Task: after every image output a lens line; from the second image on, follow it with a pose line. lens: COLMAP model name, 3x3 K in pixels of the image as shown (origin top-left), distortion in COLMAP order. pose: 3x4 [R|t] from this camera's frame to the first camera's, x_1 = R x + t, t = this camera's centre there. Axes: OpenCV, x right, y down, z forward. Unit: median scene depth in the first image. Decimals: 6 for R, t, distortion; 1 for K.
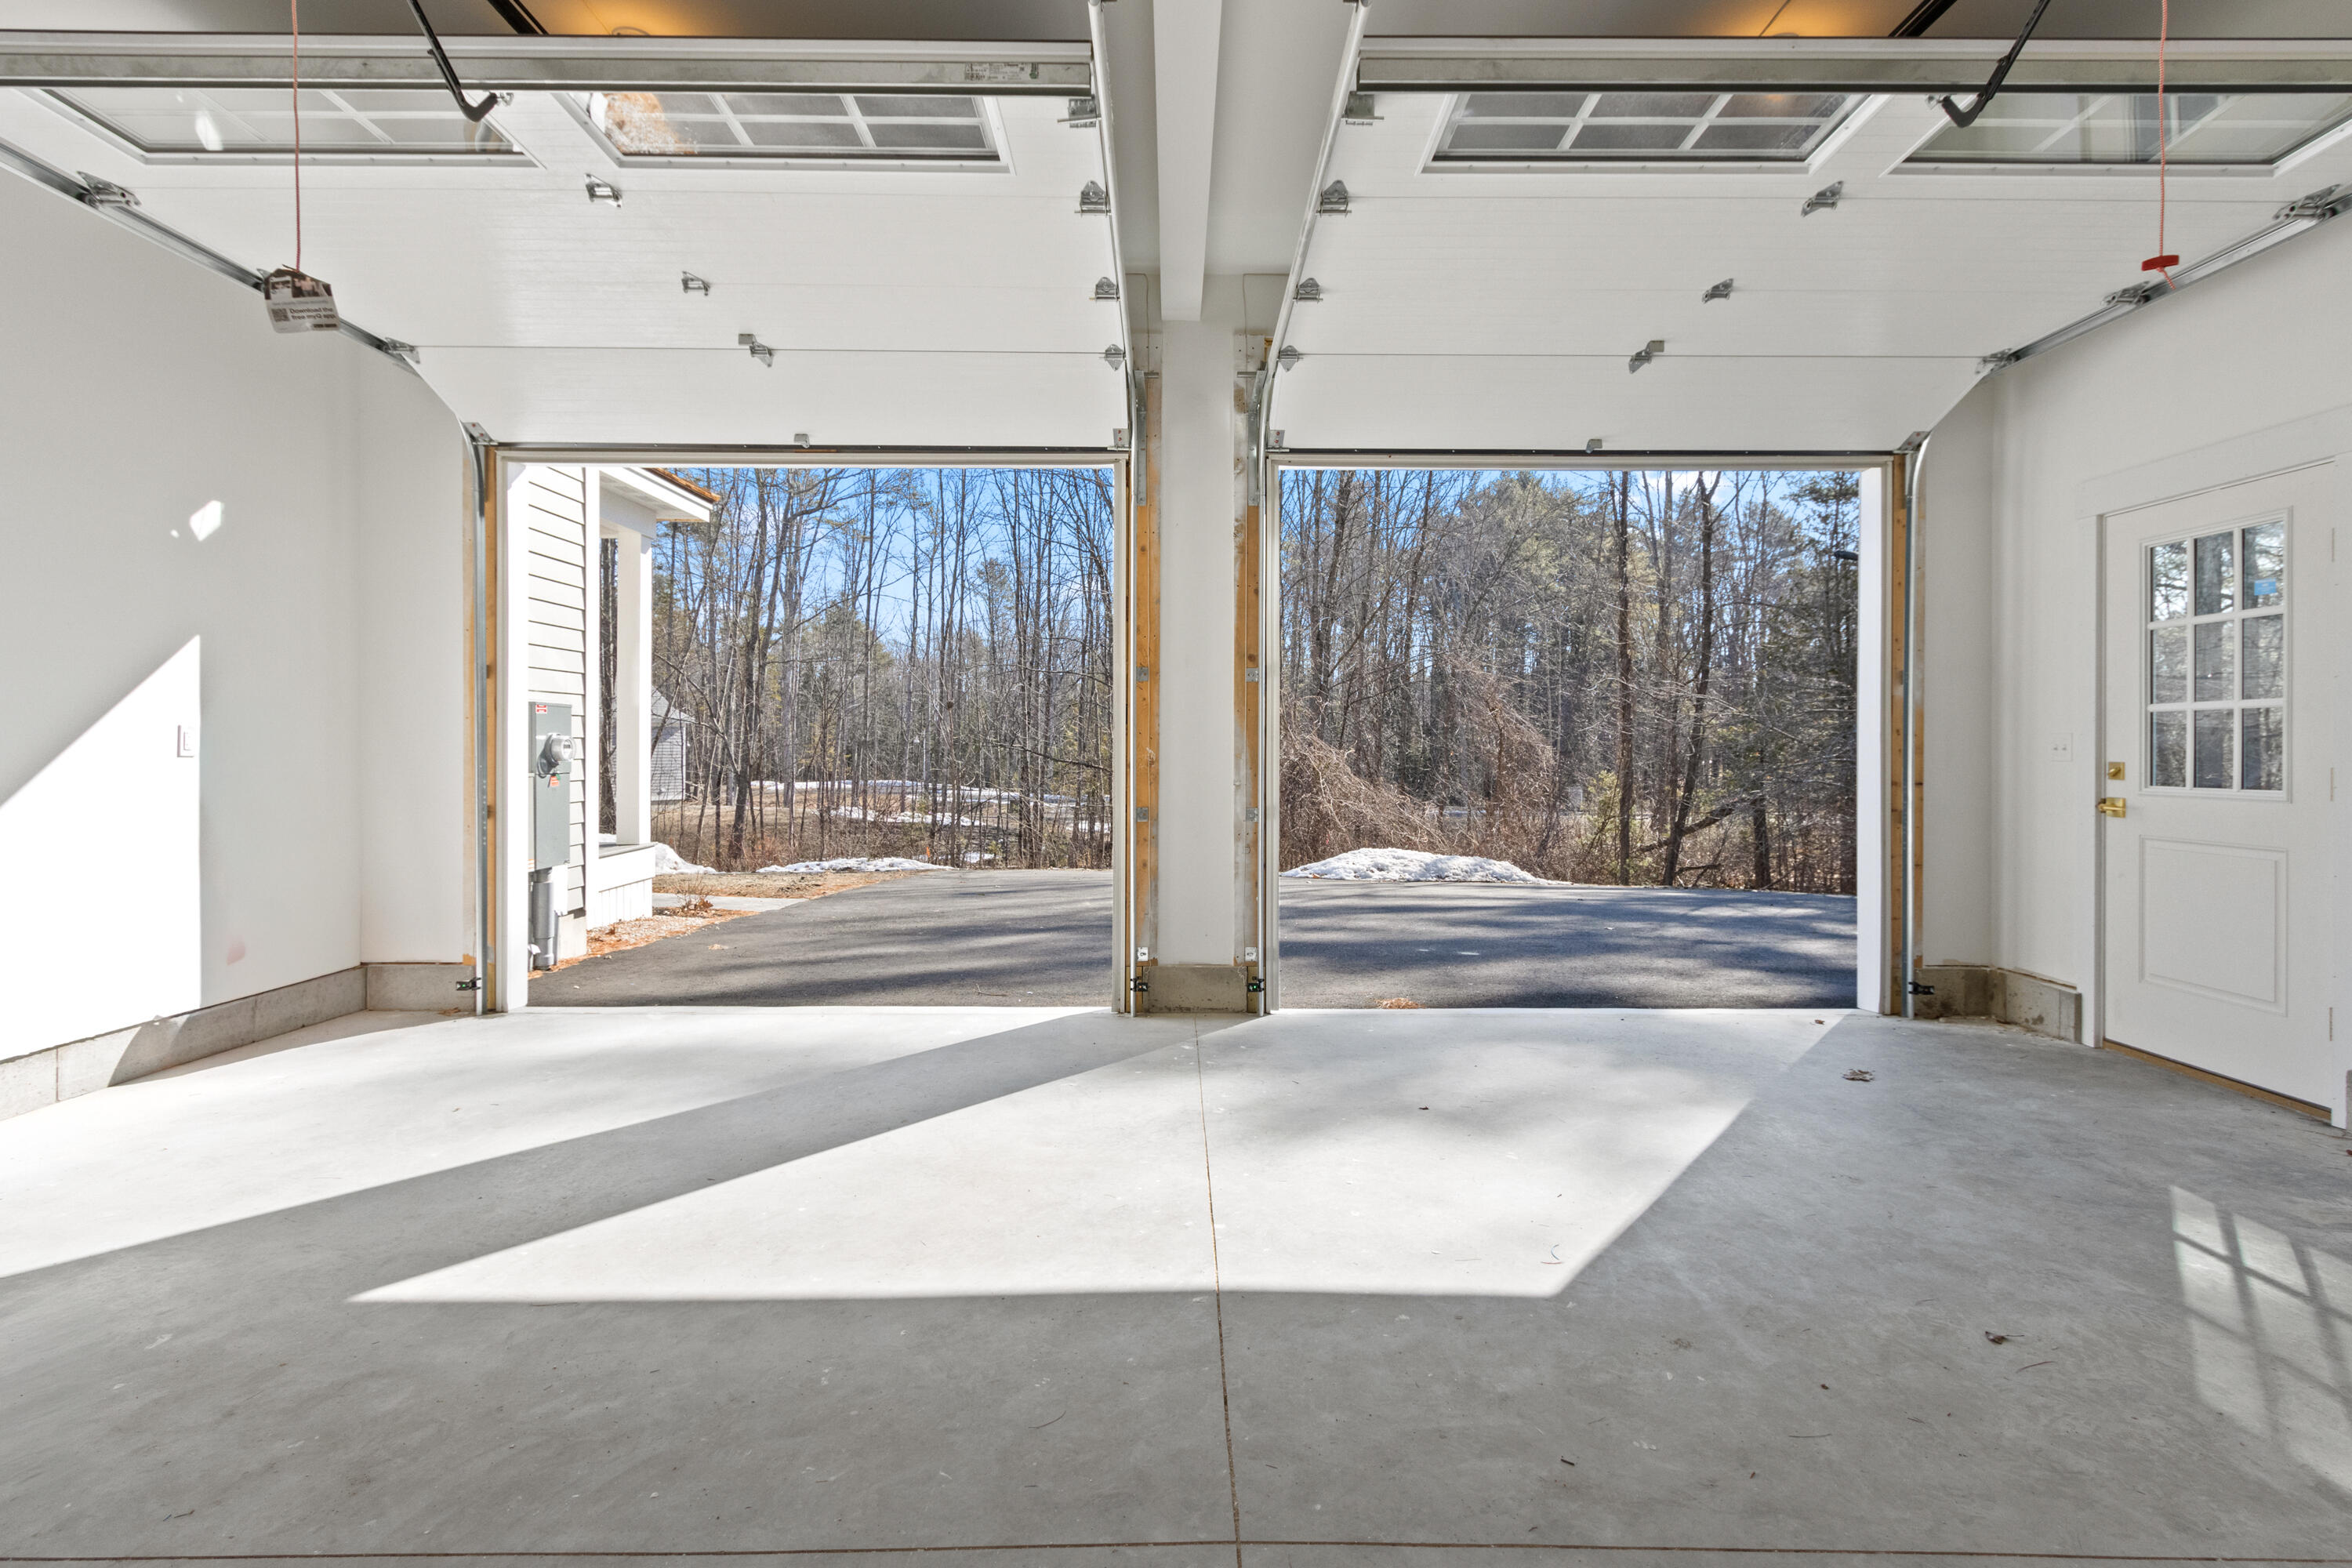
lens RADIAL K [[1123.8, 0, 1199.2], [0, 1123.8, 773.9], [0, 0, 1]] dist [0.008804, -0.001699]
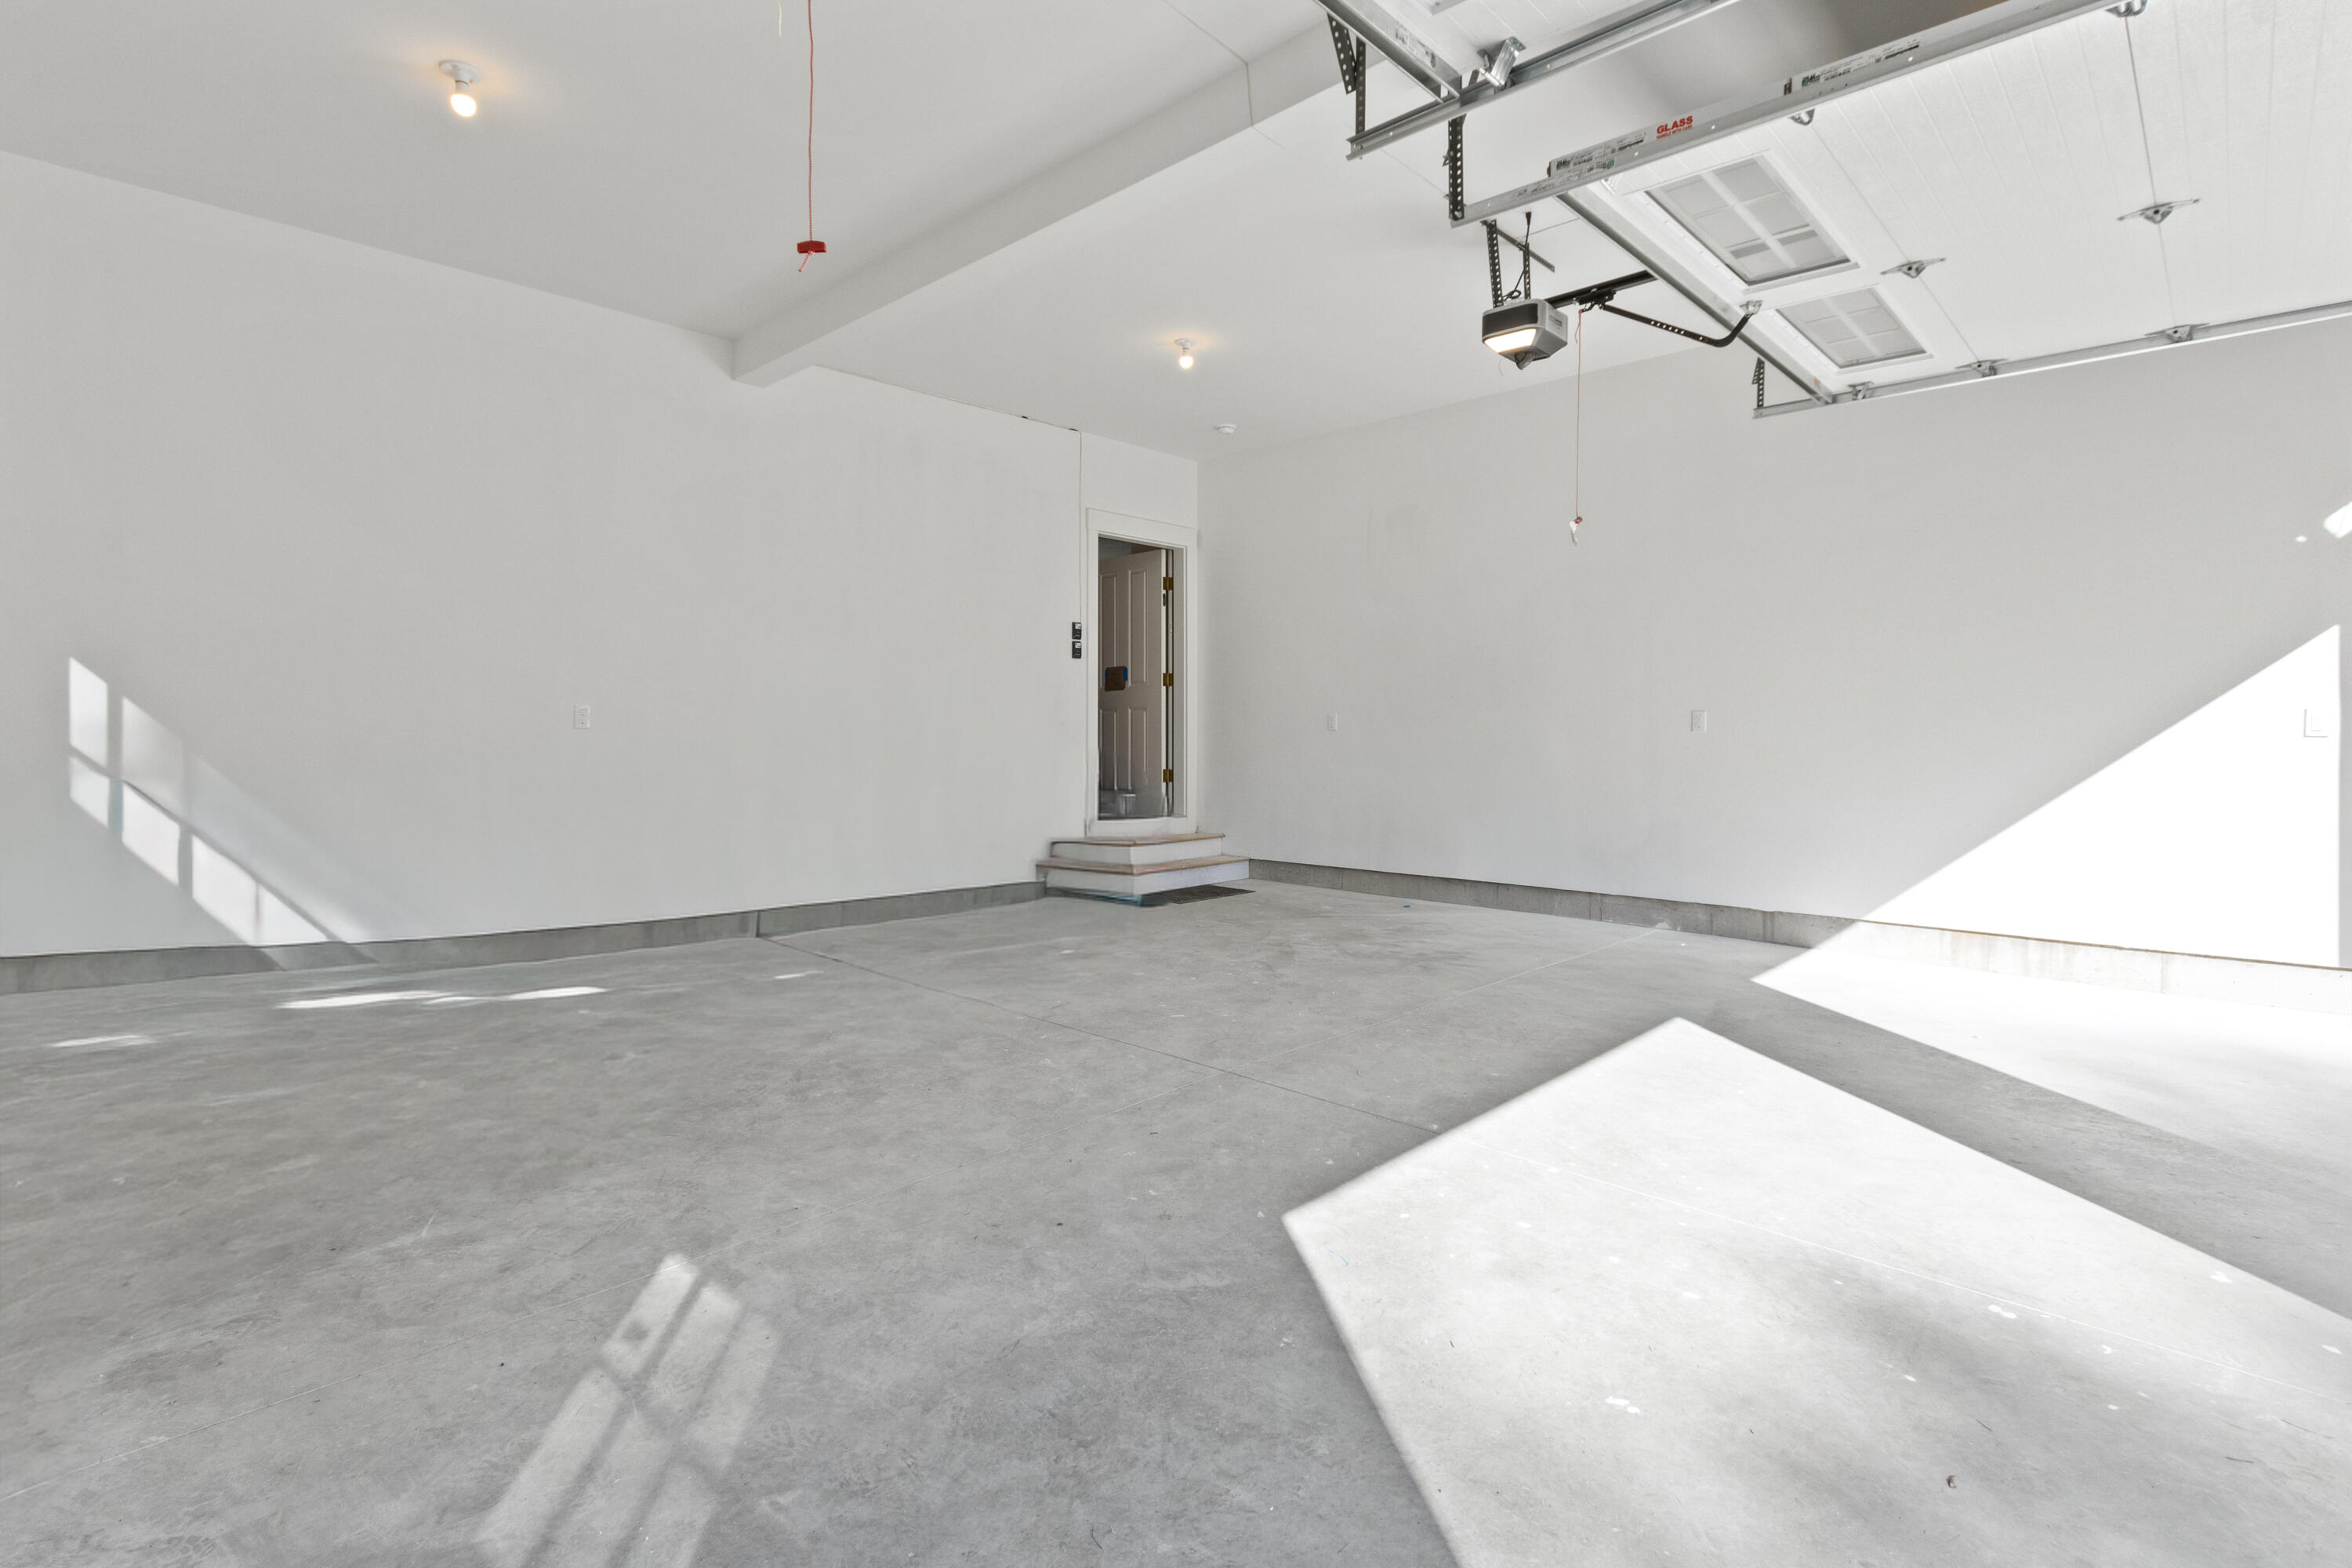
lens RADIAL K [[1123.8, 0, 1179.5], [0, 1123.8, 770.5], [0, 0, 1]] dist [0.008804, -0.001699]
pose [[-0.688609, 0.018190, -0.724905, 1.173416], [-0.018655, 0.998910, 0.042787, -0.016578], [0.724893, 0.042986, -0.687519, 1.668879]]
